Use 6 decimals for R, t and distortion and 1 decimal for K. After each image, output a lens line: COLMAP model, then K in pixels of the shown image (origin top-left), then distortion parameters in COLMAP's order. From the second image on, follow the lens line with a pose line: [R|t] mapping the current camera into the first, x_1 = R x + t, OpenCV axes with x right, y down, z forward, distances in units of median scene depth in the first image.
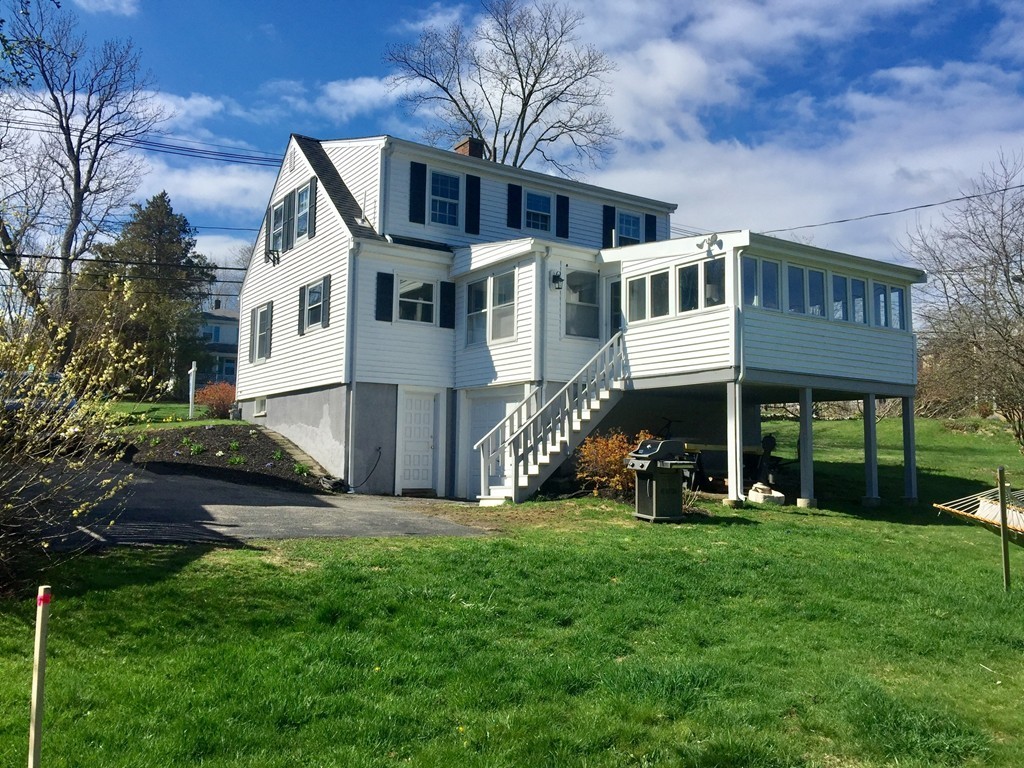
lens RADIAL K [[883.9, 0, 512.0], [0, 883.9, 384.0], [0, 0, 1]] dist [-0.001001, -0.000752]
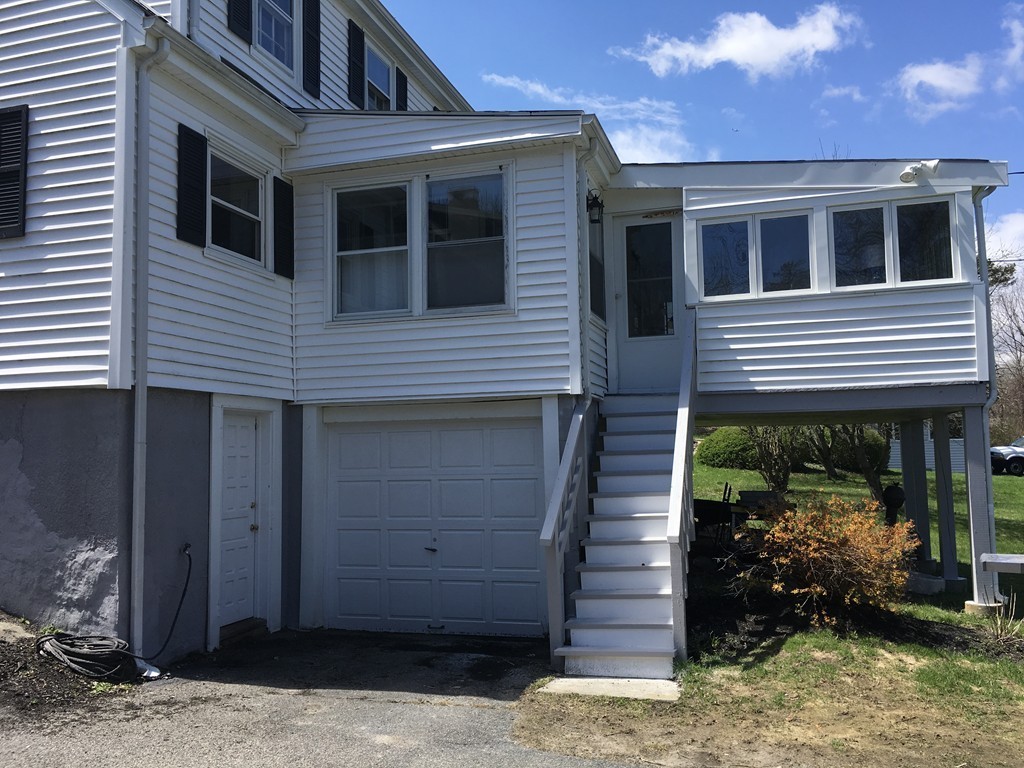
lens RADIAL K [[883.9, 0, 512.0], [0, 883.9, 384.0], [0, 0, 1]] dist [-0.001001, -0.000752]
pose [[0.760723, 0.018862, 0.648803, -0.300492], [-0.022821, 0.999737, -0.002306, -0.006738], [-0.648676, -0.013053, 0.760953, 0.579757]]
